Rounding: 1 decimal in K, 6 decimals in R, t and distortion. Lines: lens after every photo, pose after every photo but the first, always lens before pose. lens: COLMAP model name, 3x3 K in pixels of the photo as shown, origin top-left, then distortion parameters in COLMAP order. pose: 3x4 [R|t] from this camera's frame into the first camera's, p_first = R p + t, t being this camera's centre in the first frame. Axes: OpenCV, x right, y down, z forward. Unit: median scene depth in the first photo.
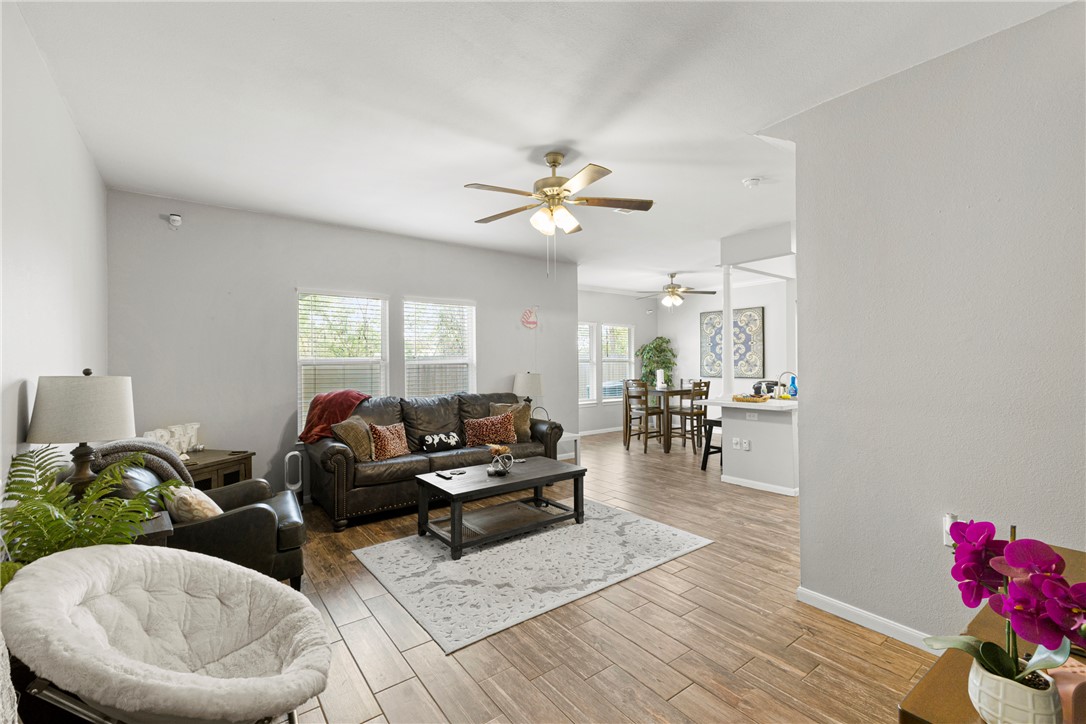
lens RADIAL K [[469.9, 0, 543.0], [0, 469.9, 362.0], [0, 0, 1]] dist [0.000015, 0.000043]
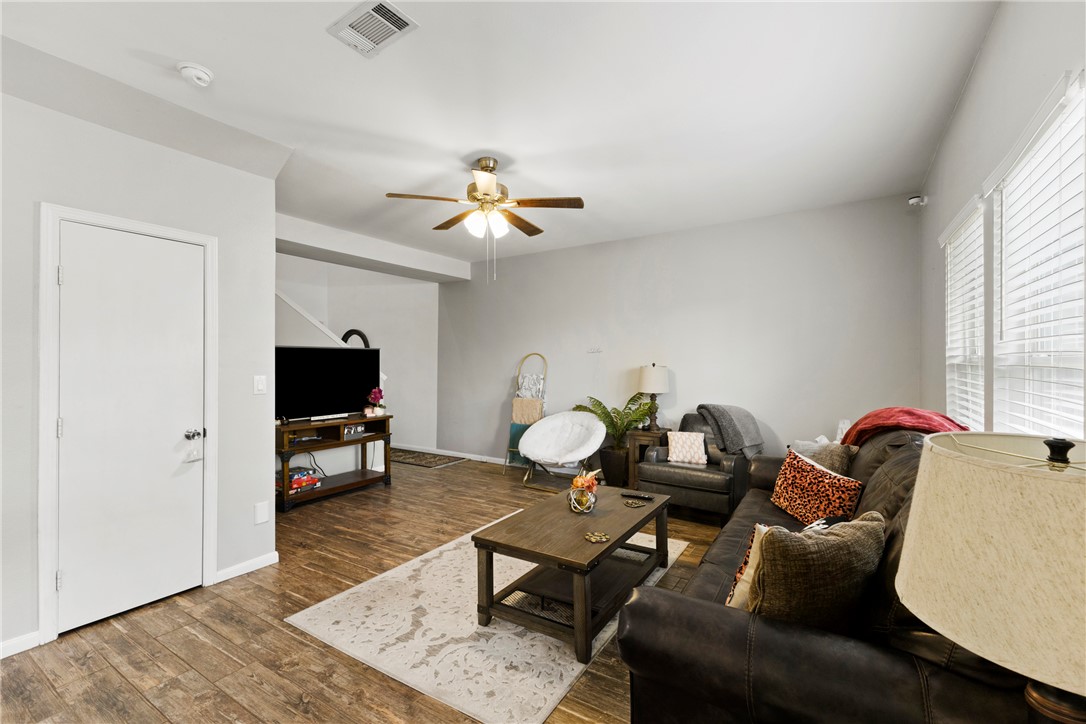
lens RADIAL K [[469.9, 0, 543.0], [0, 469.9, 362.0], [0, 0, 1]] dist [0.000015, 0.000043]
pose [[-0.937776, 0.011275, -0.347058, 0.270334], [0.011901, 0.999929, 0.000329, 0.001876], [0.347037, -0.003822, -0.937844, 2.006128]]
